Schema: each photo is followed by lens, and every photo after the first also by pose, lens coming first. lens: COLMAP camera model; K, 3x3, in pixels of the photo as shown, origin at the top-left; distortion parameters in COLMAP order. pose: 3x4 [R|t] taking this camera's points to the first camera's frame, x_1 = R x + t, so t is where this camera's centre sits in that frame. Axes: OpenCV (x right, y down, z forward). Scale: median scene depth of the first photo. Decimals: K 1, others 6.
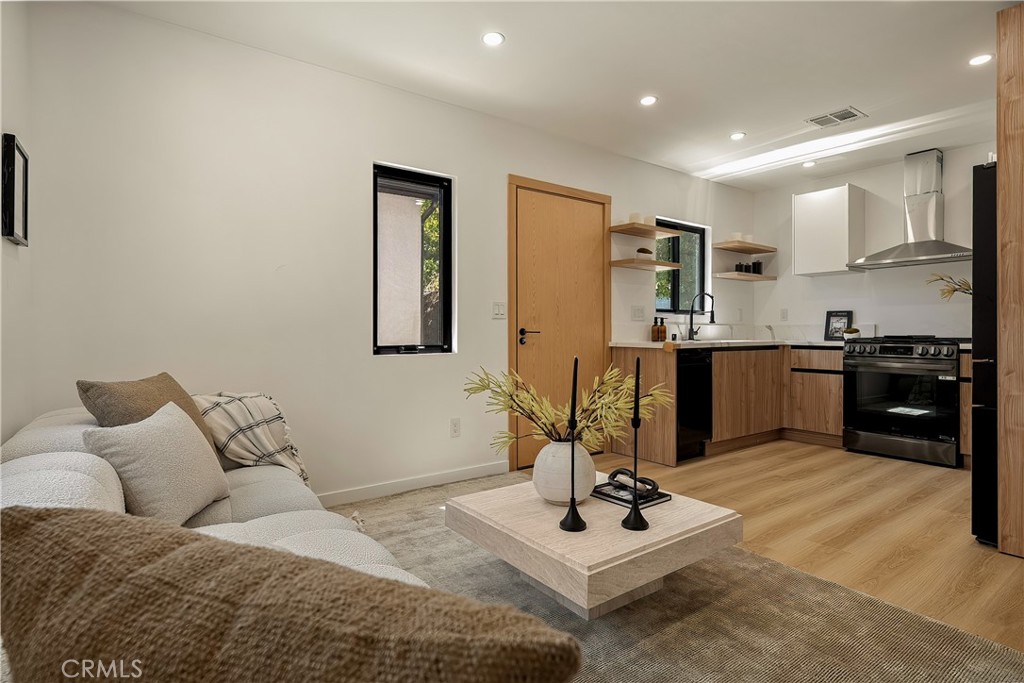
lens RADIAL K [[520.2, 0, 511.5], [0, 520.2, 328.7], [0, 0, 1]] dist [-0.002690, 0.000277]
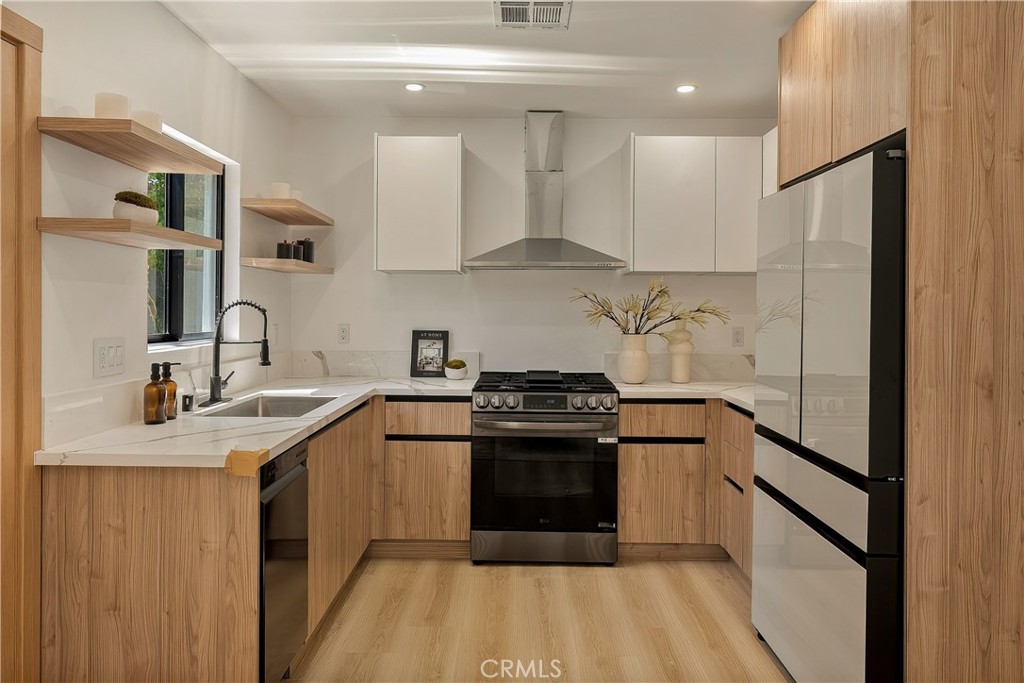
lens RADIAL K [[686.2, 0, 513.2], [0, 686.2, 313.7], [0, 0, 1]] dist [-0.001408, 0.000058]
pose [[0.594540, -0.002368, 0.804062, 0.010968], [-0.007882, 0.999930, 0.008774, -0.067347], [-0.804027, -0.011554, 0.594480, 0.443529]]
